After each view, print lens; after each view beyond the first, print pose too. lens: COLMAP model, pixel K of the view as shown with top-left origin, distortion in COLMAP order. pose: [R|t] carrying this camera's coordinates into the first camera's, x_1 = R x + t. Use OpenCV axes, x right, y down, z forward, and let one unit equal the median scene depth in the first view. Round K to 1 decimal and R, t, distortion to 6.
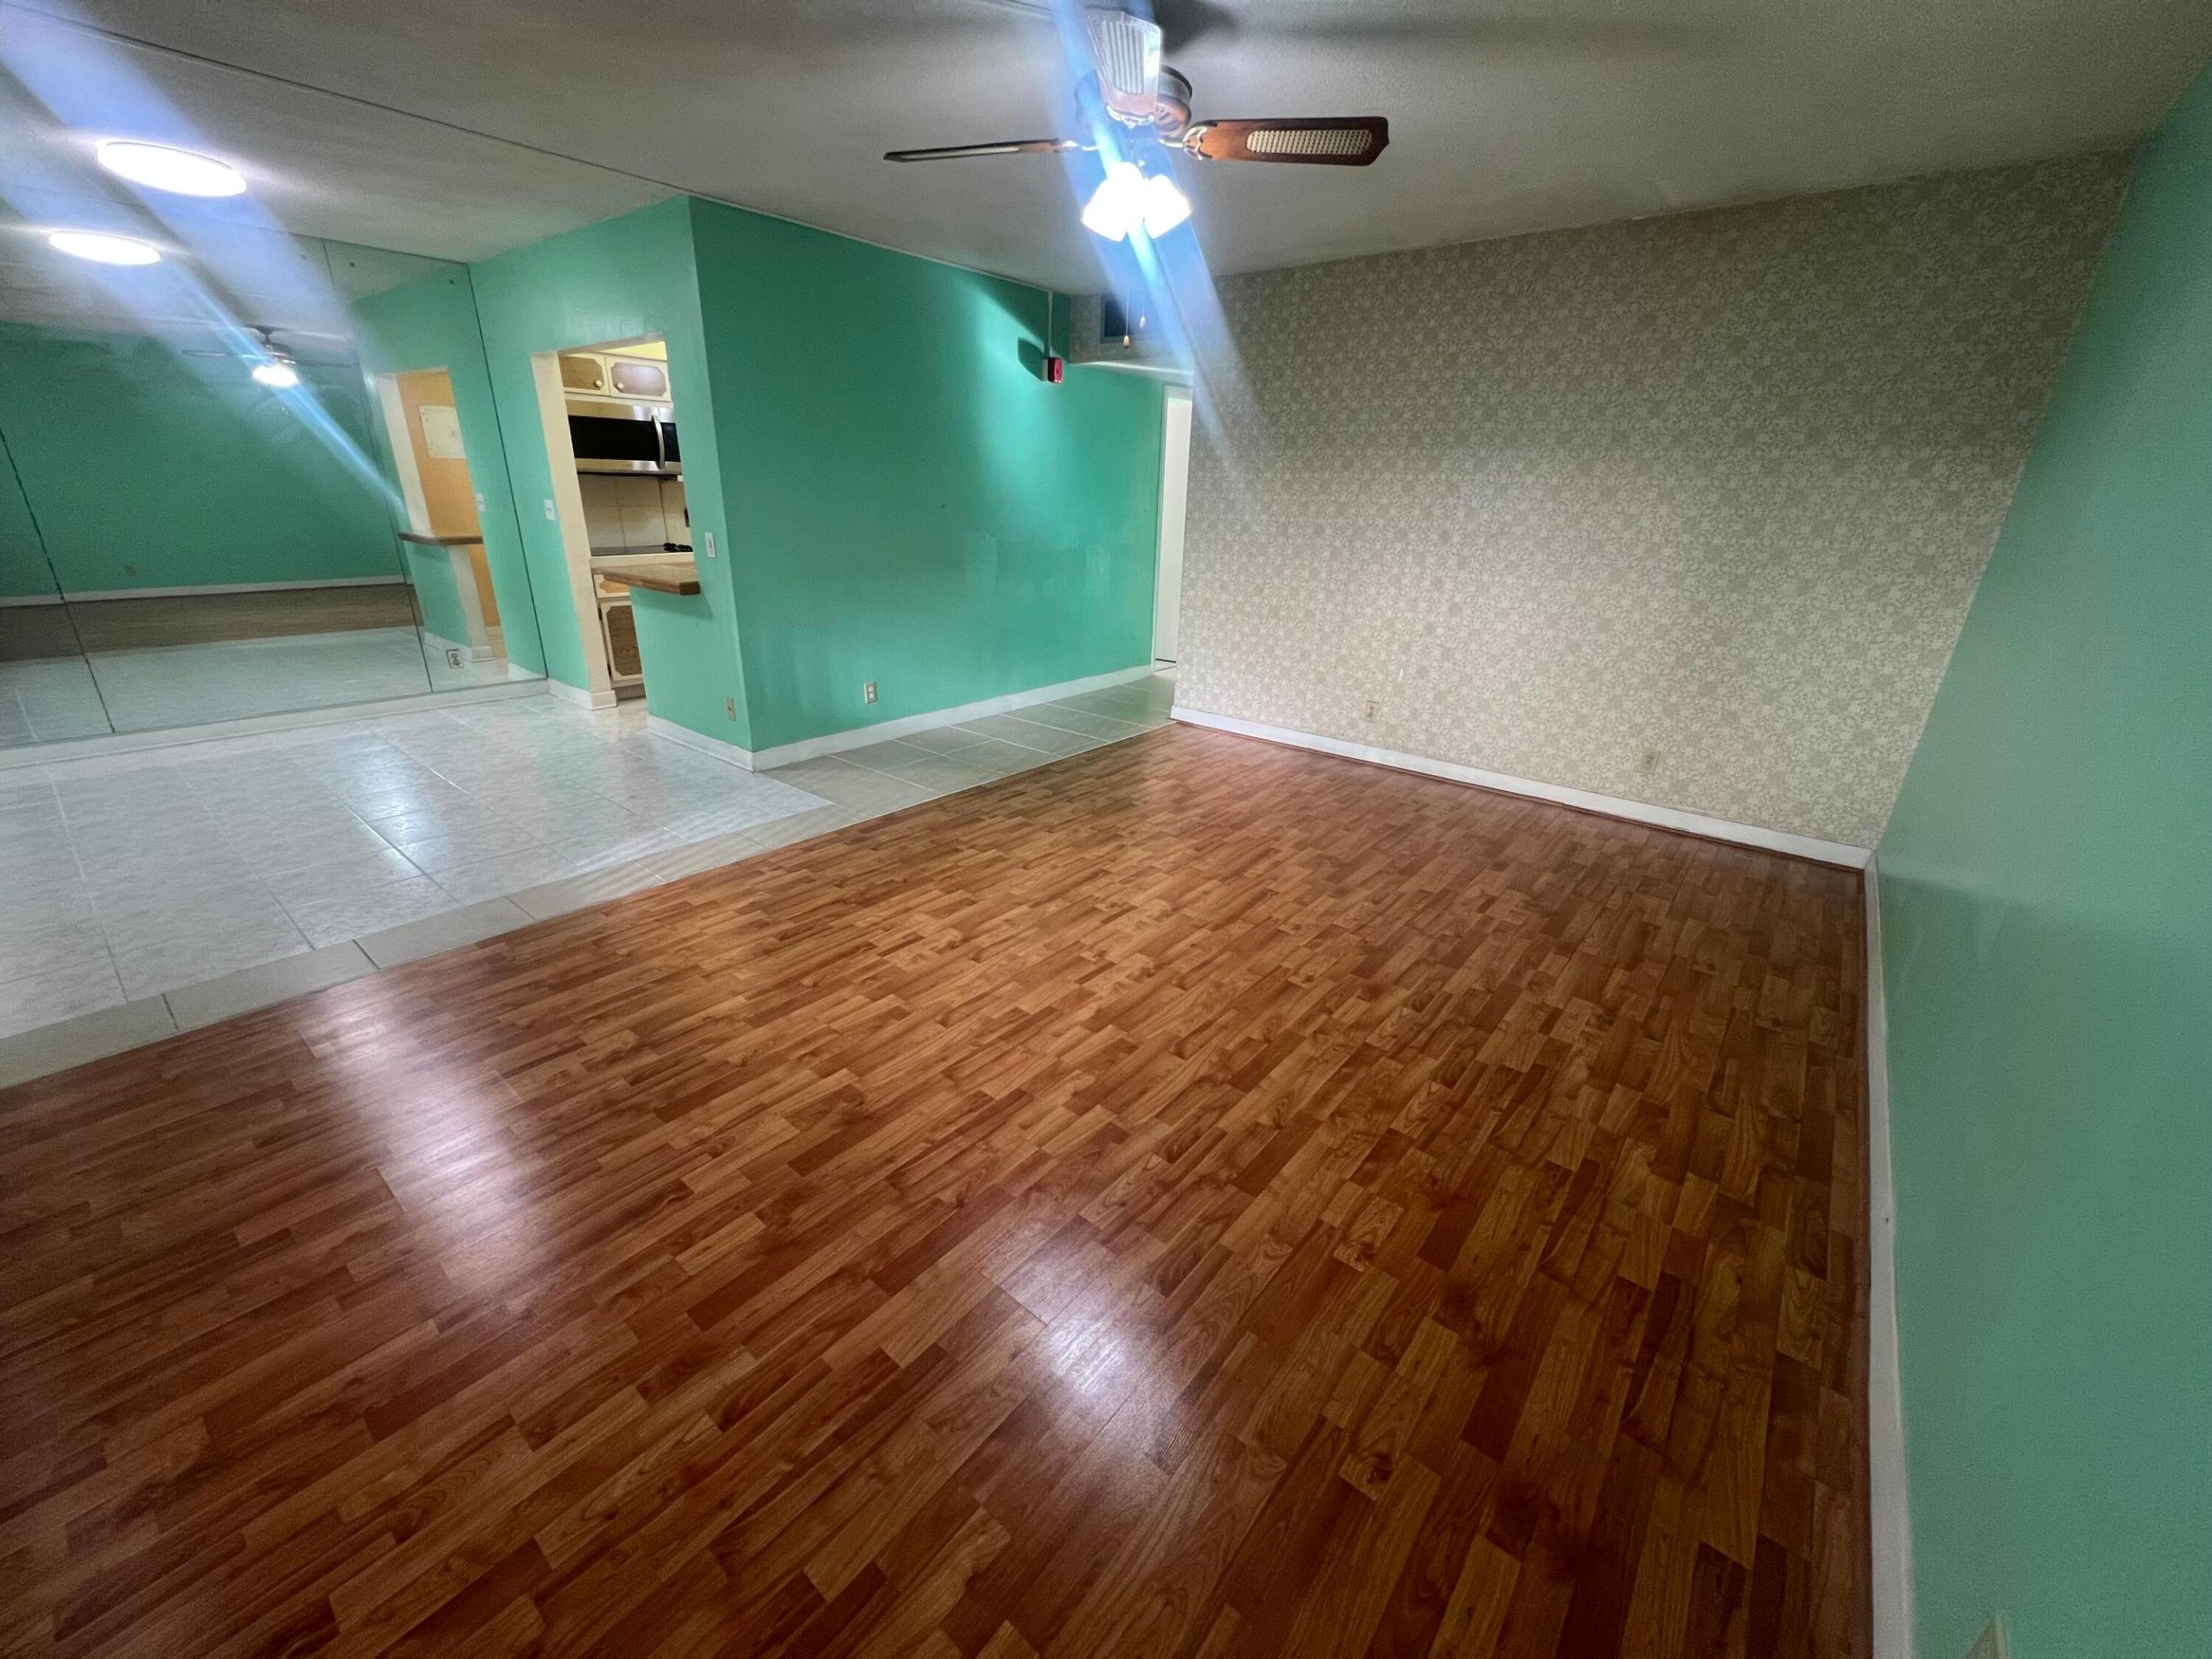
lens RADIAL K [[885.6, 0, 1099.0], [0, 885.6, 824.9], [0, 0, 1]] dist [0.000805, -0.000283]
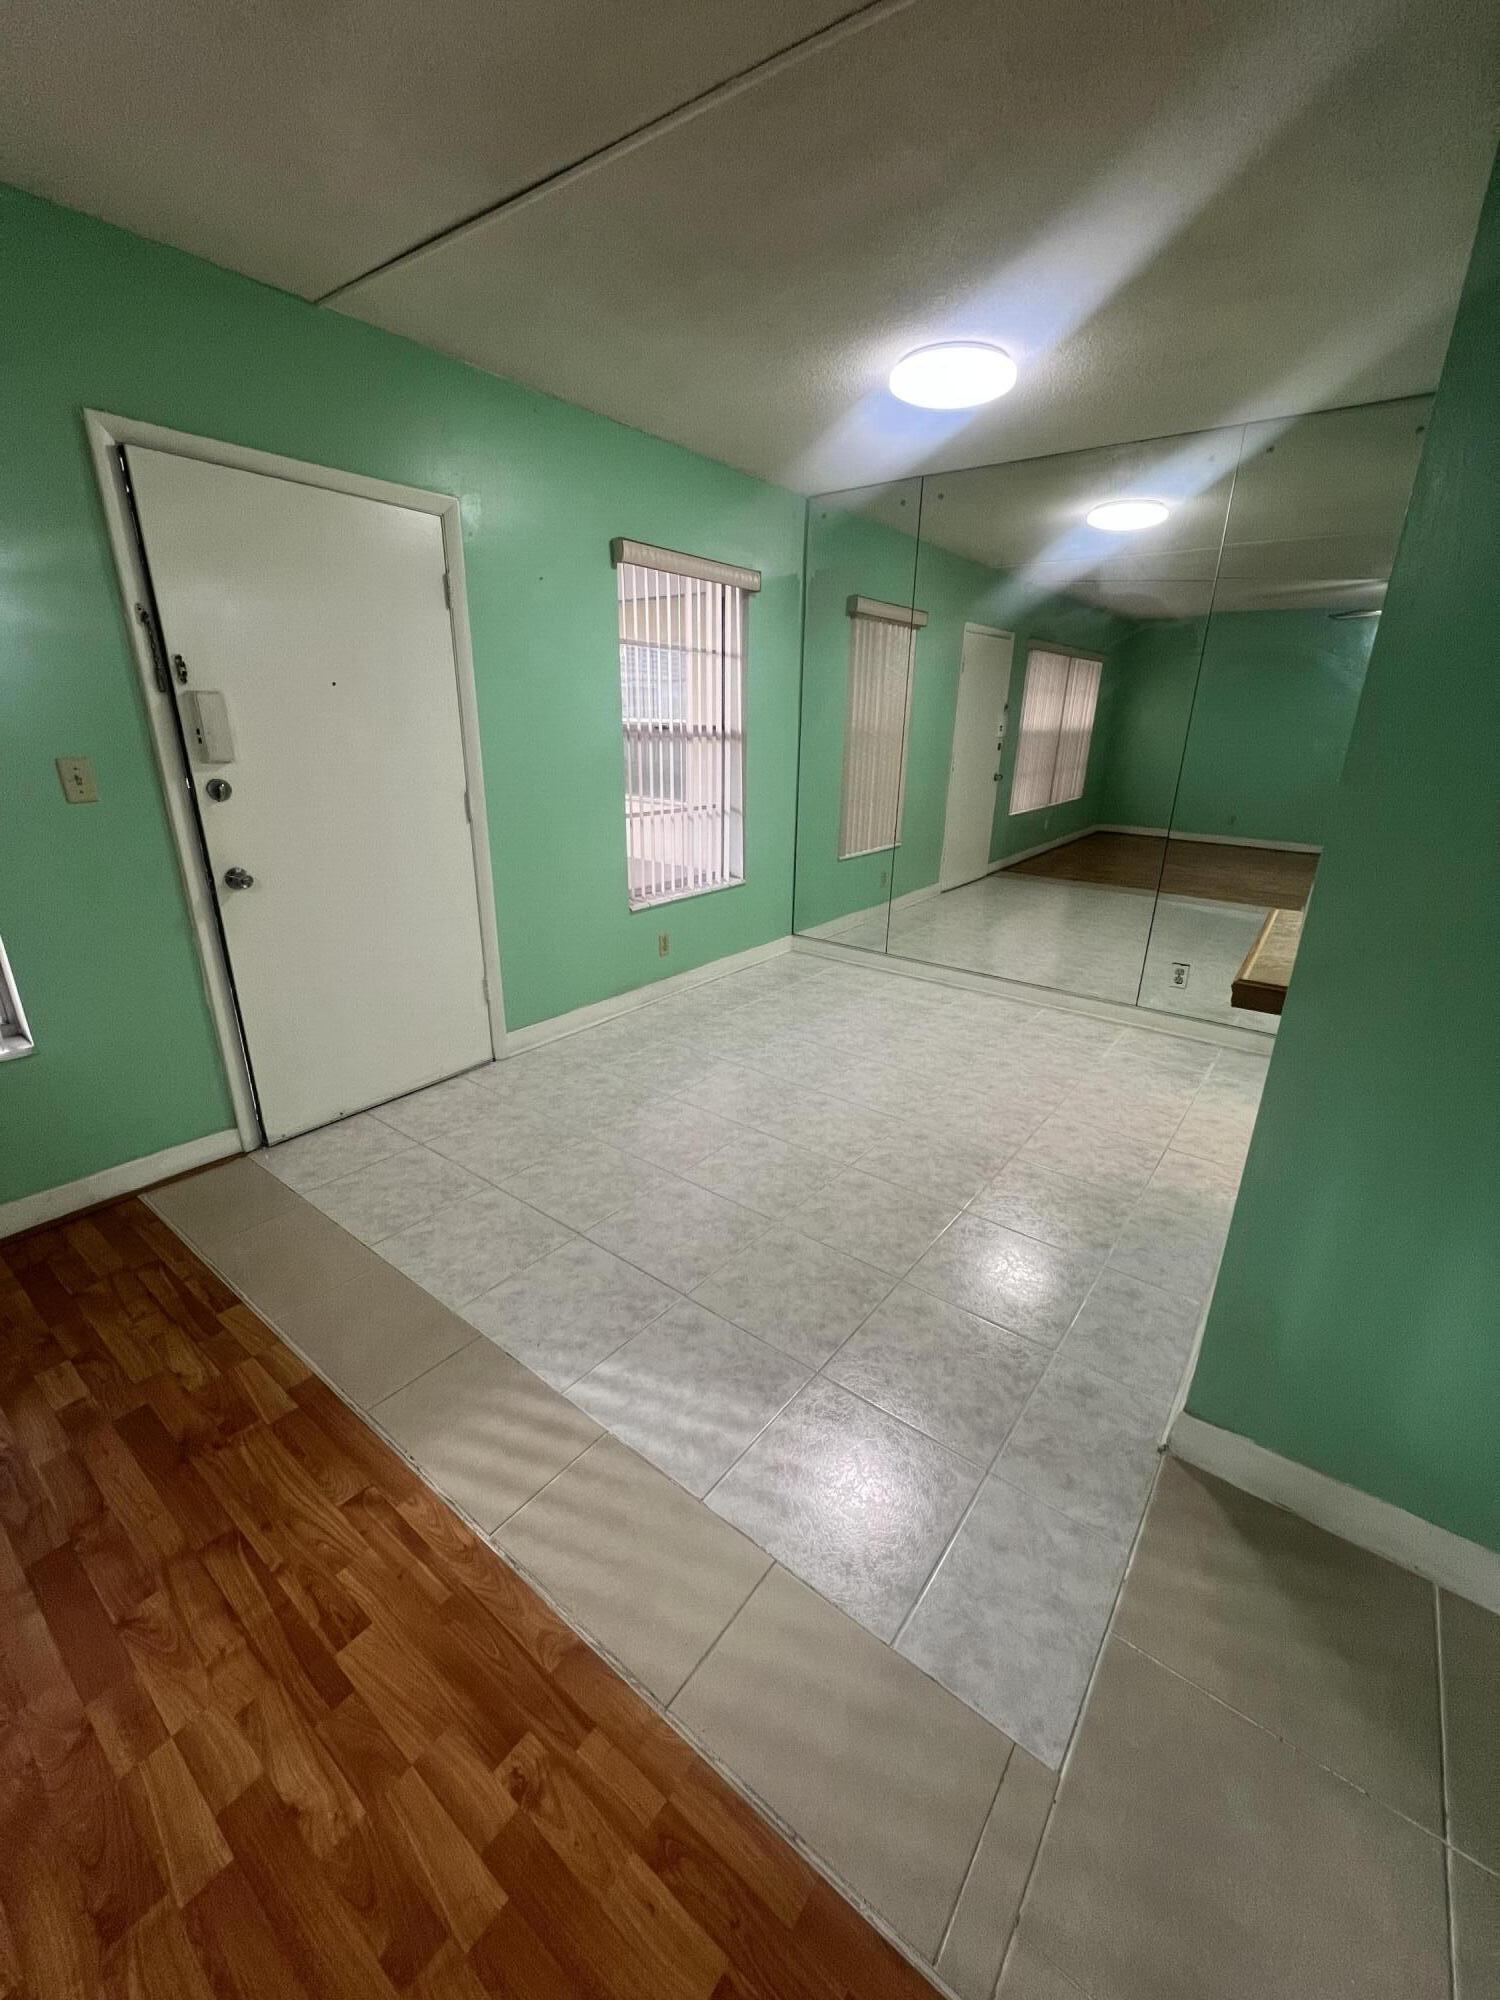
lens RADIAL K [[799.1, 0, 754.4], [0, 799.1, 992.8], [0, 0, 1]] dist [-0.002168, -0.000335]
pose [[0.039003, 0.303482, -0.952038, -0.155359], [-0.375937, 0.887220, 0.267419, -0.364411], [0.925824, 0.347476, 0.148695, 0.944879]]
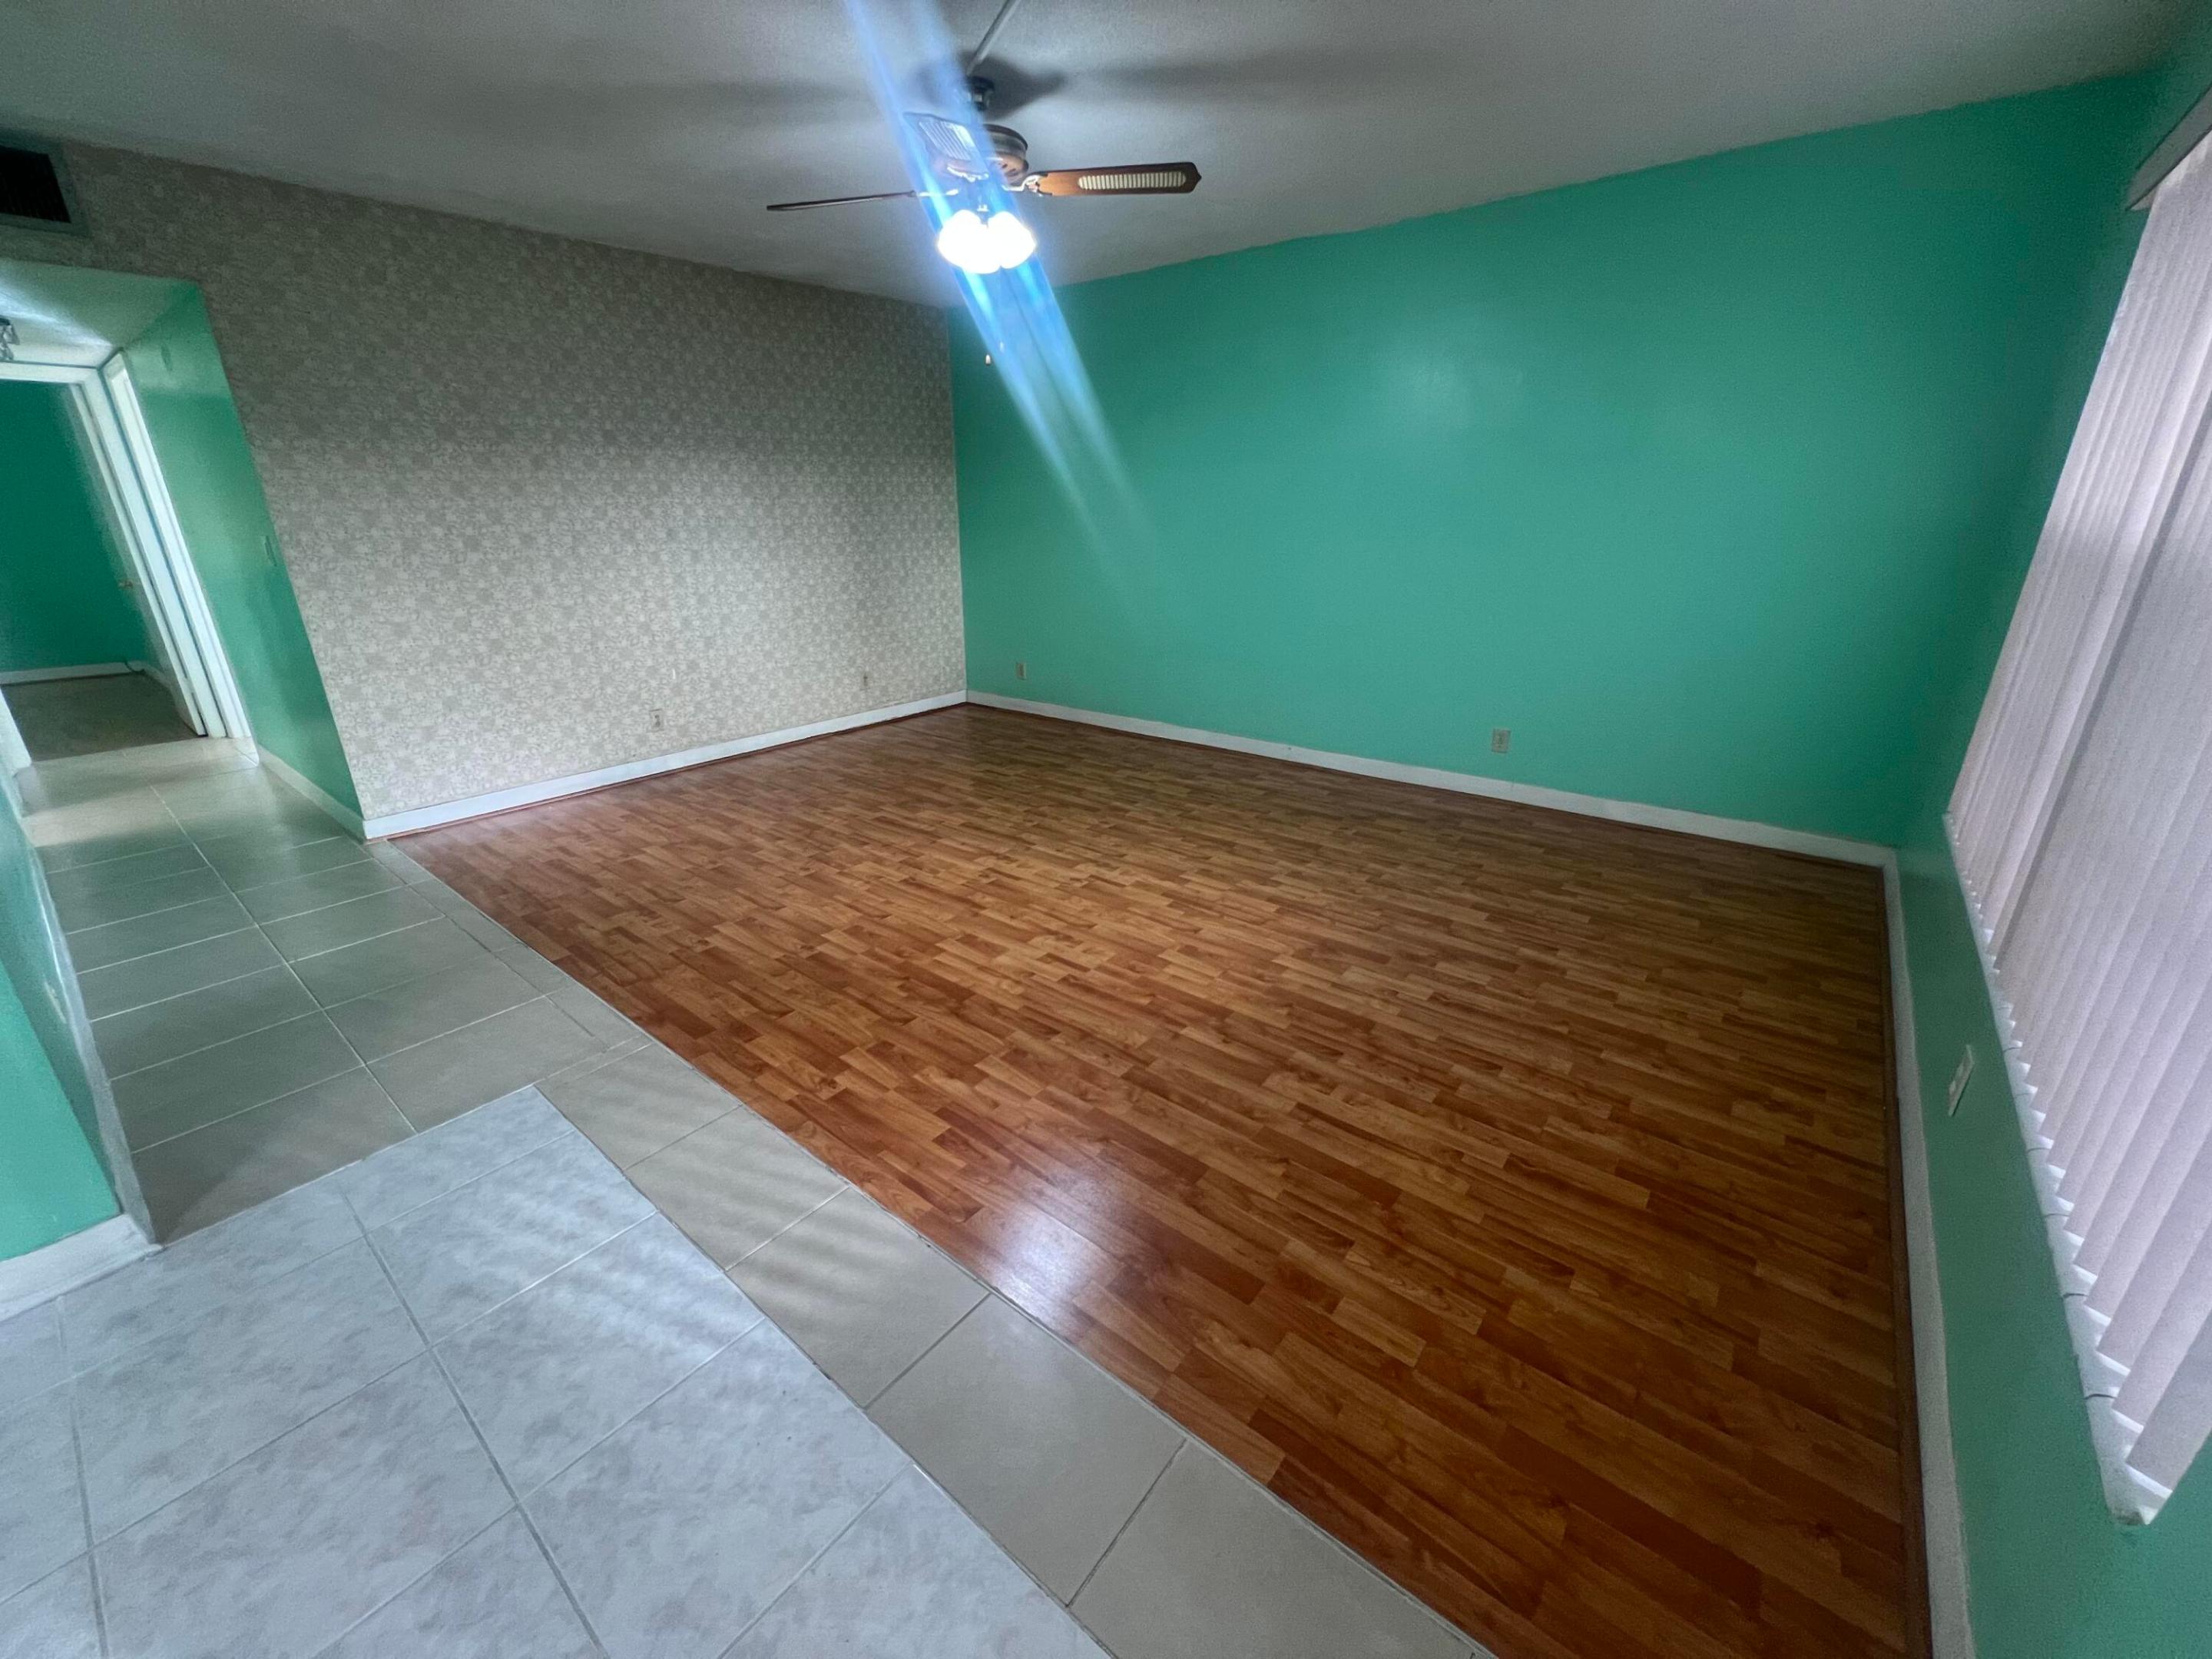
lens RADIAL K [[885.6, 0, 1099.0], [0, 885.6, 824.9], [0, 0, 1]] dist [0.000805, -0.000283]
pose [[-0.007071, -0.371445, 0.928428, -0.919414], [0.367410, 0.862546, 0.347885, -0.273829], [-0.930032, 0.343574, 0.130374, 0.678104]]
